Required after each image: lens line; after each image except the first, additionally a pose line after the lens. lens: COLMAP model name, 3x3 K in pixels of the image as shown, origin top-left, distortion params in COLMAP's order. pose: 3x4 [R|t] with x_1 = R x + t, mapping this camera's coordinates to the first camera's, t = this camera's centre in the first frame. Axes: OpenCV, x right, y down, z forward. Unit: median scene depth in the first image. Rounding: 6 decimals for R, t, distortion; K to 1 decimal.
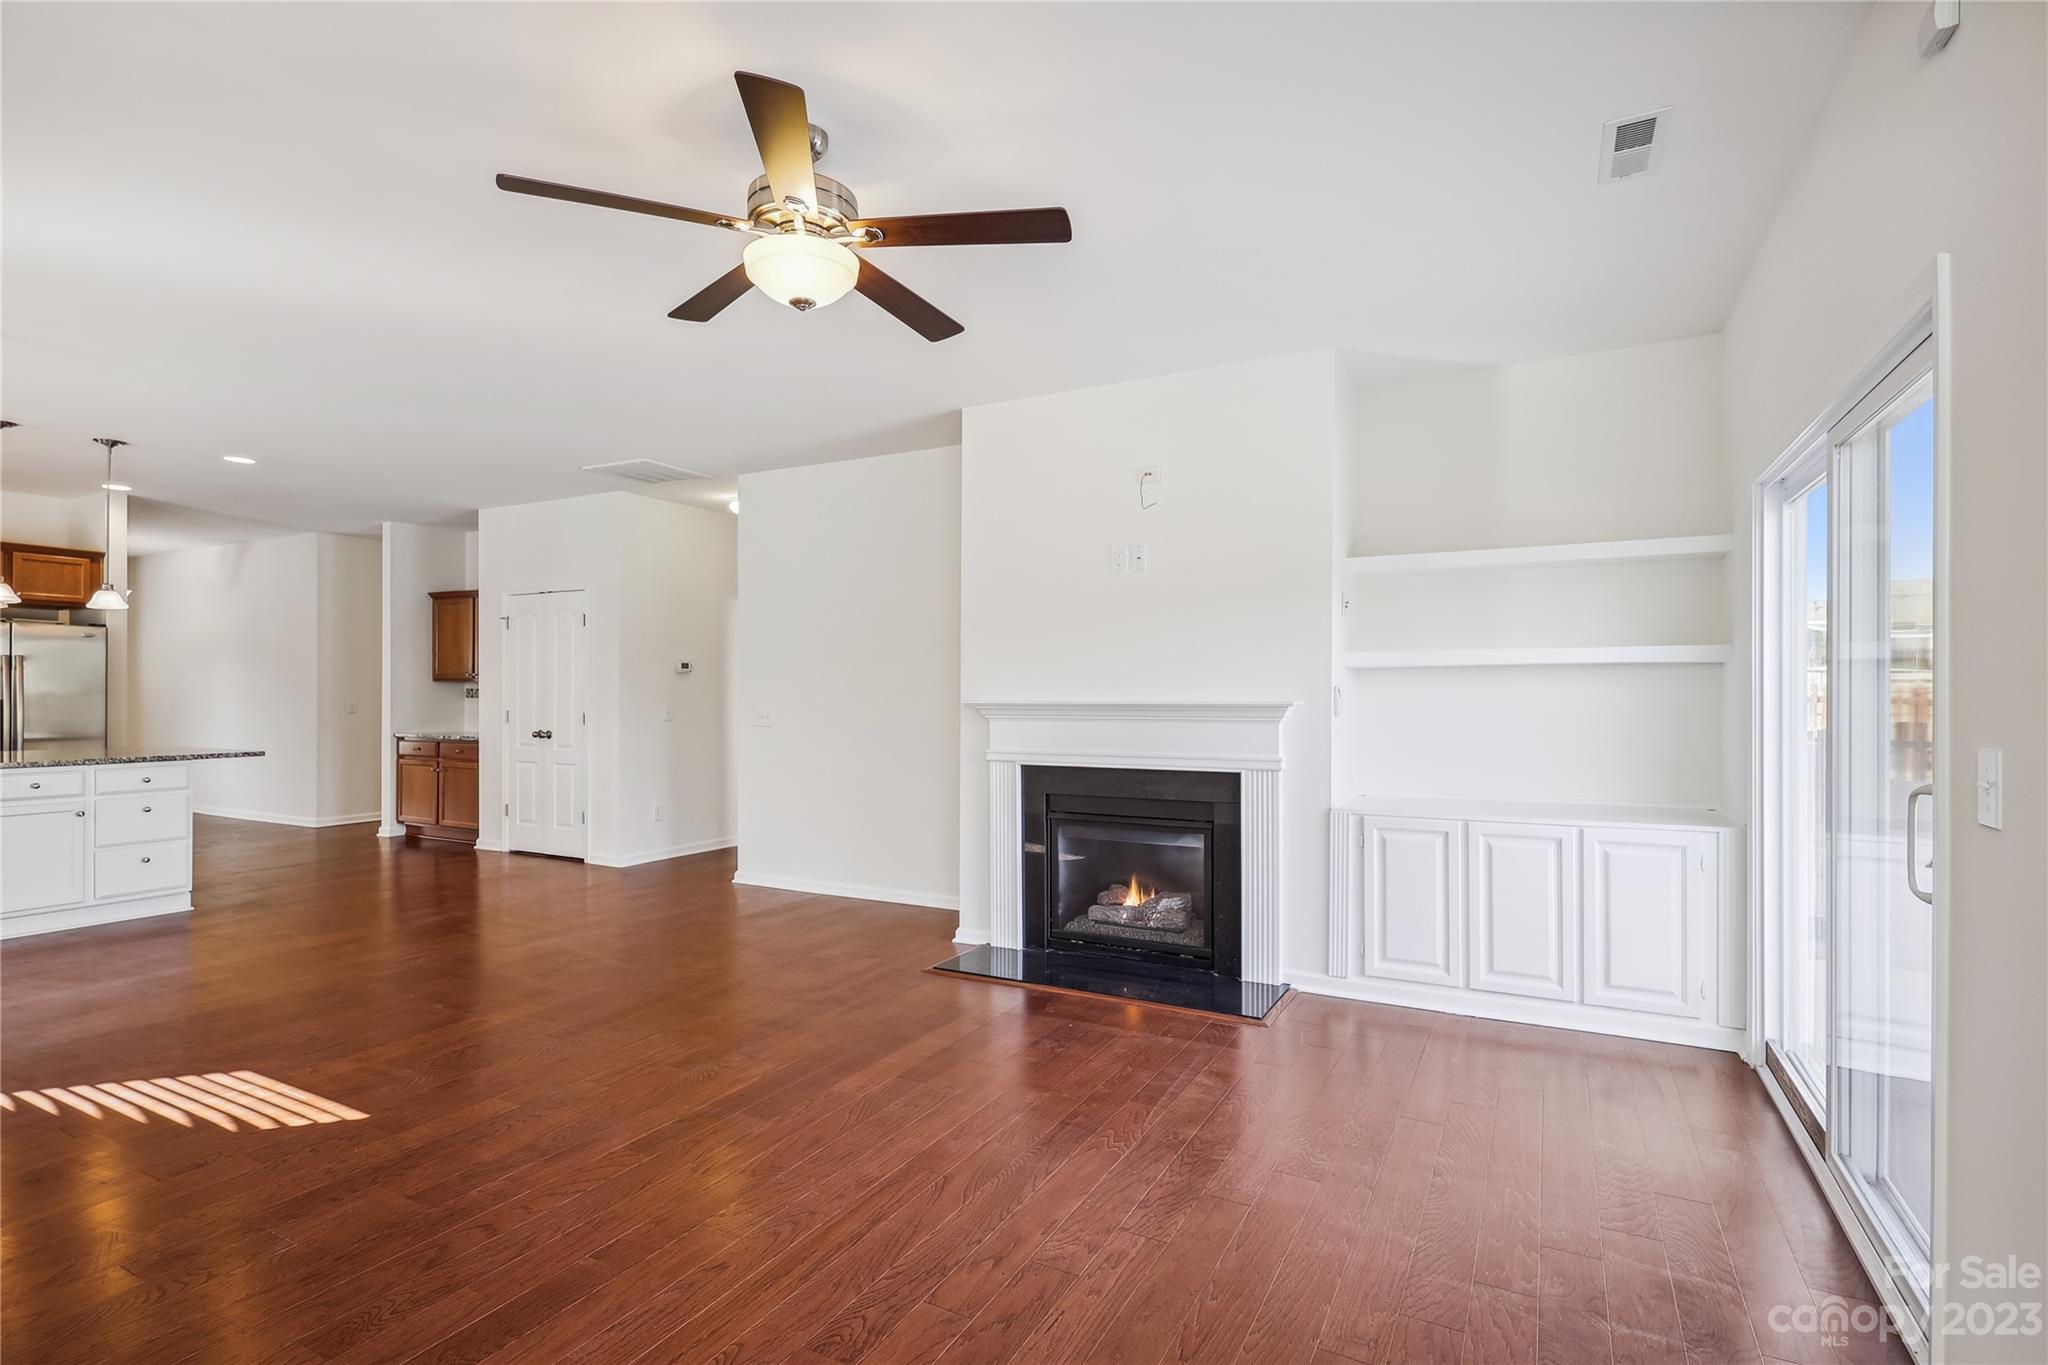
lens RADIAL K [[982.6, 0, 1026.7], [0, 982.6, 689.0], [0, 0, 1]] dist [0.000737, -0.000189]
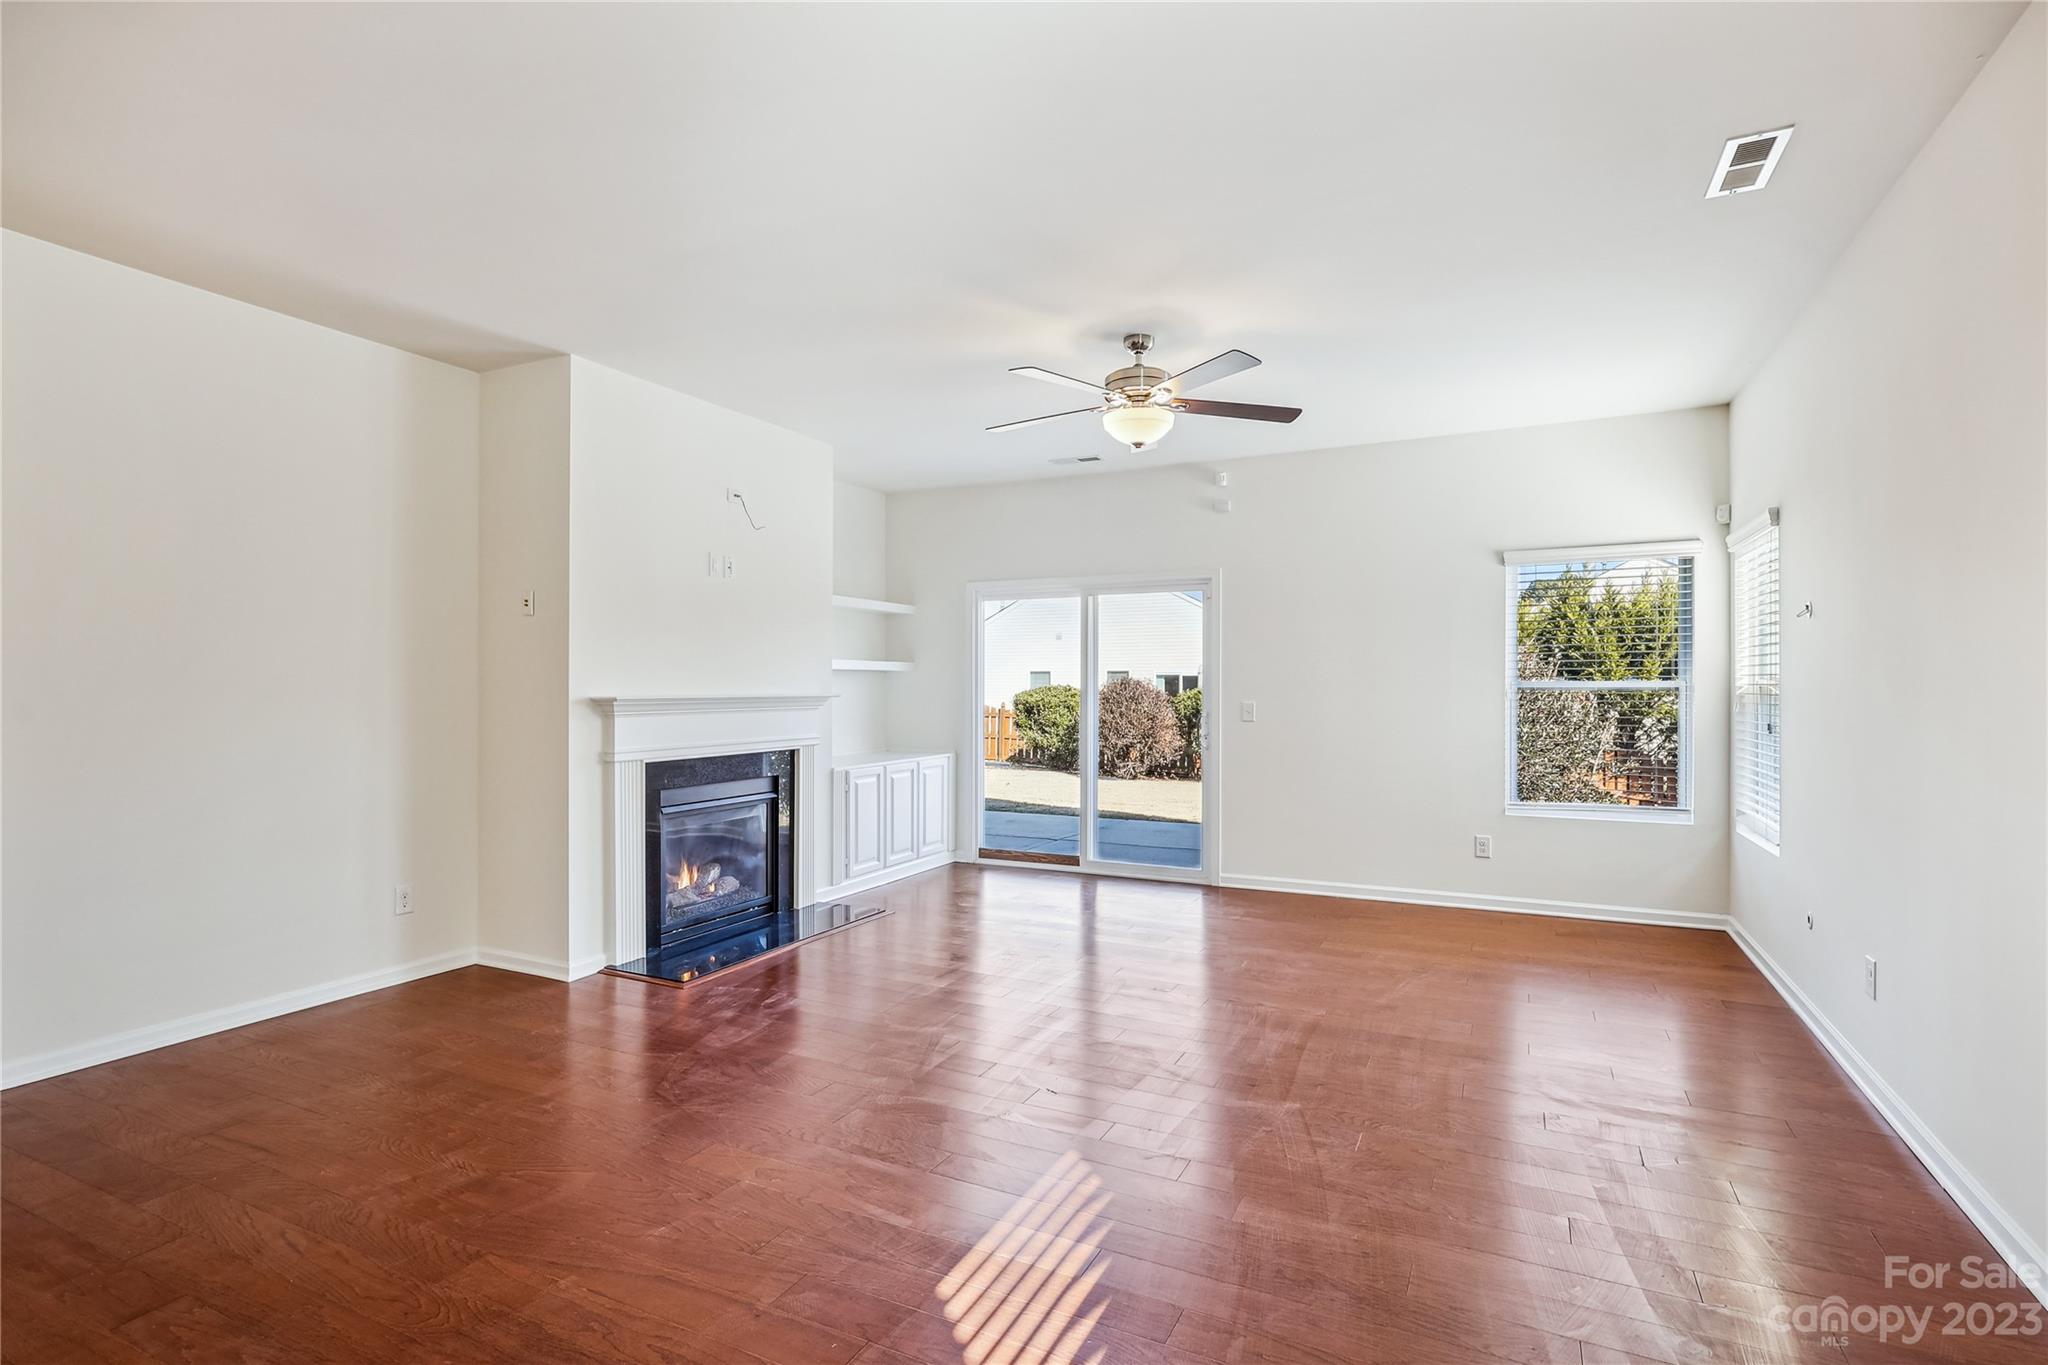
lens RADIAL K [[982.6, 0, 1031.3], [0, 982.6, 693.7], [0, 0, 1]] dist [0.000737, -0.000189]
pose [[-0.027987, -0.006969, 0.999584, -1.037961], [-0.002974, 0.999972, 0.006888, 0.002293], [-0.999604, -0.002780, -0.028007, 0.699206]]
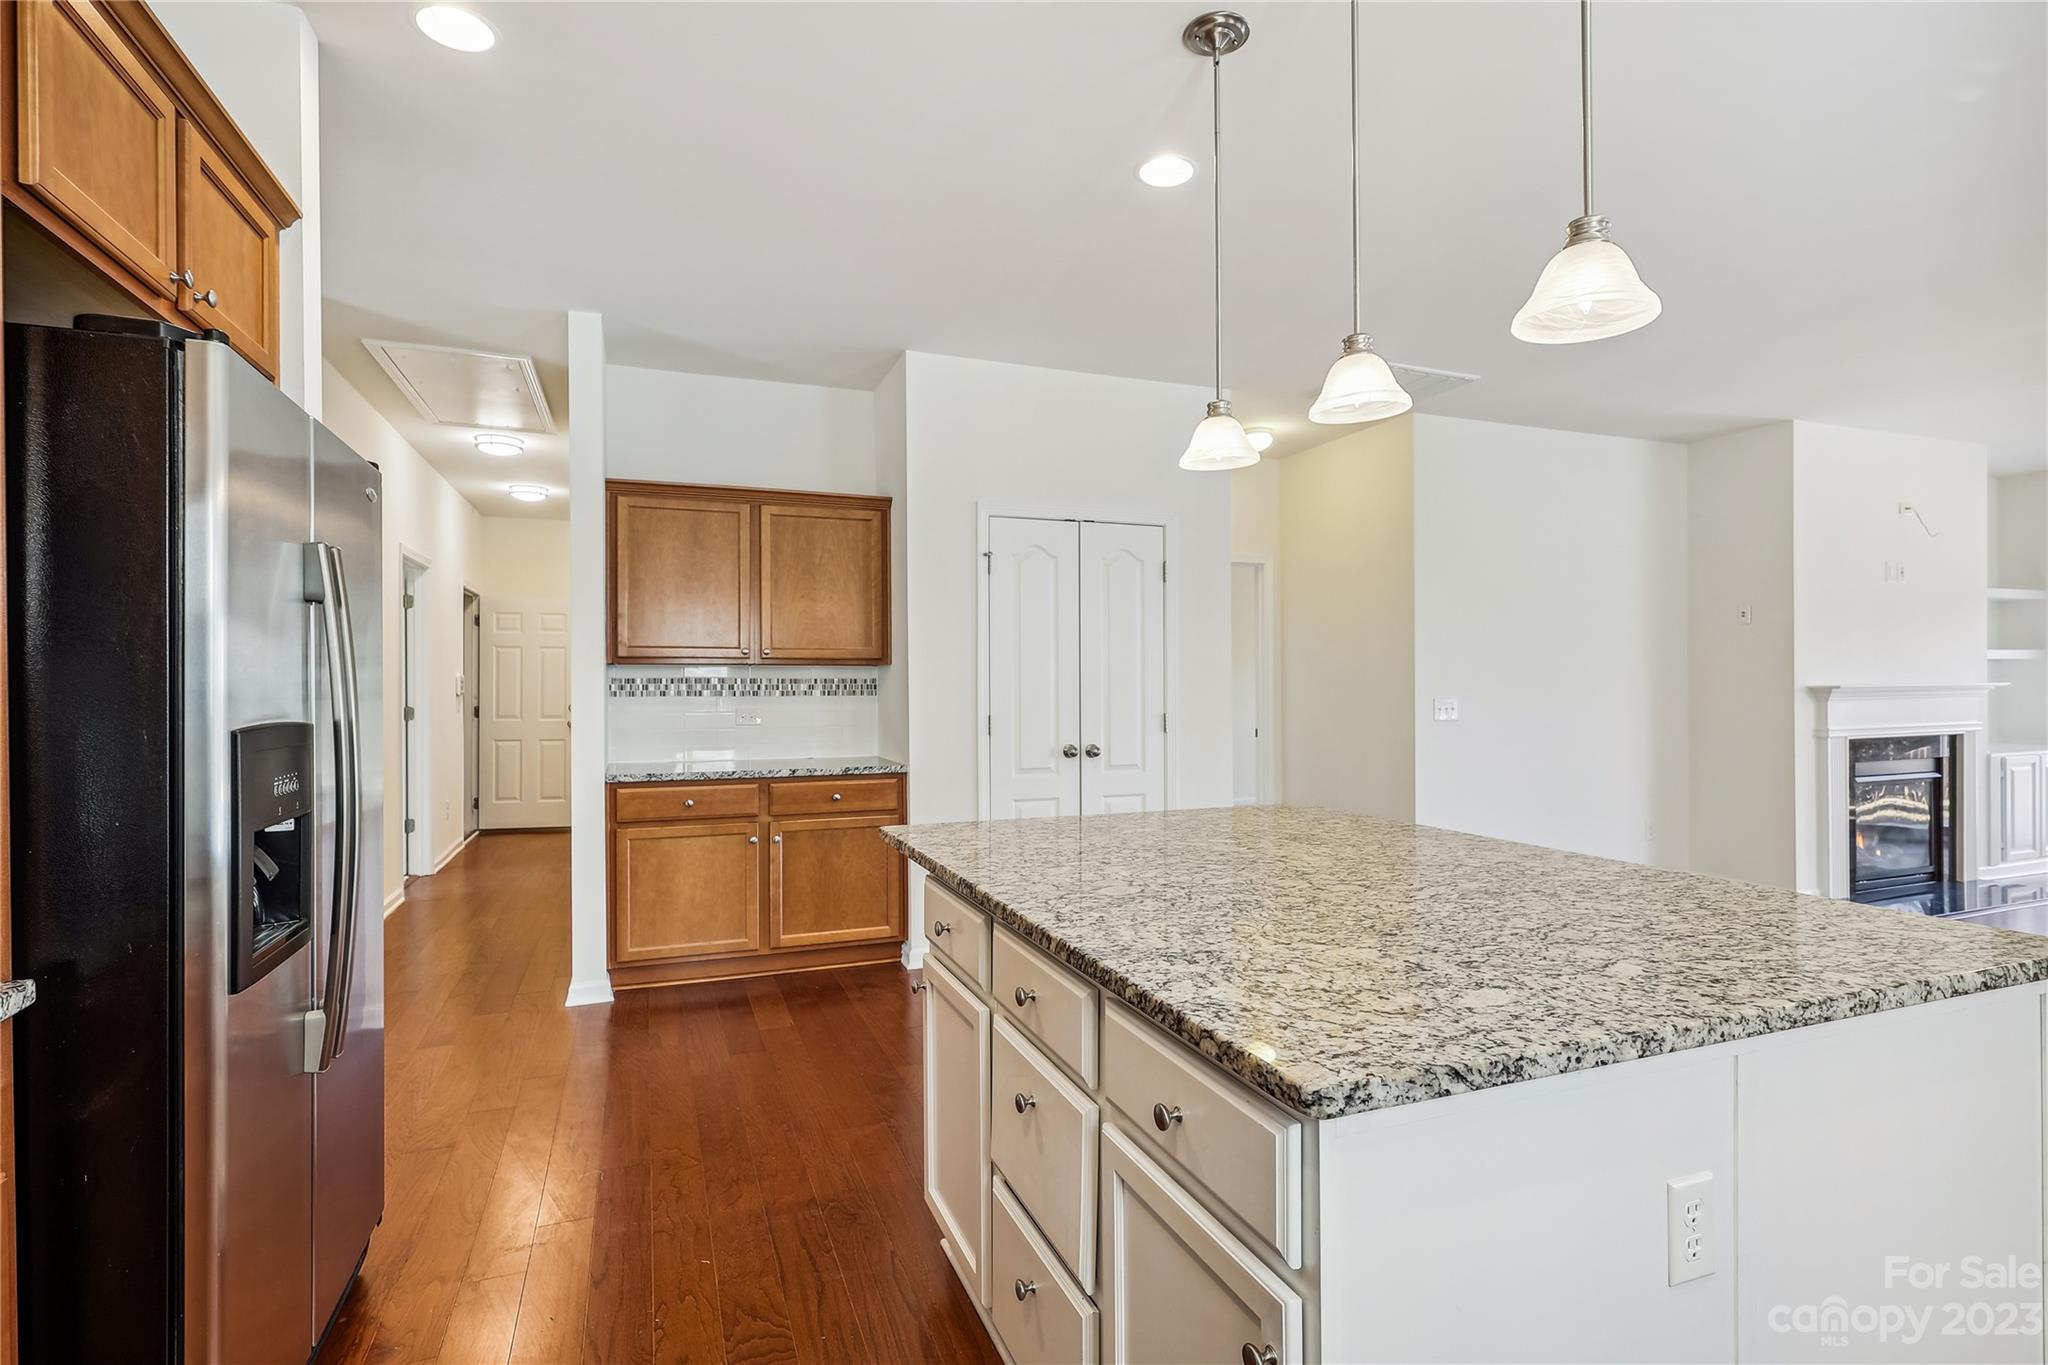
lens RADIAL K [[982.6, 0, 1031.1], [0, 982.6, 680.9], [0, 0, 1]] dist [0.000737, -0.000189]
pose [[0.663772, -0.003508, 0.747926, -1.636065], [0.006098, 0.999981, -0.000721, 0.002833], [-0.747910, 0.005039, 0.663781, 1.018314]]
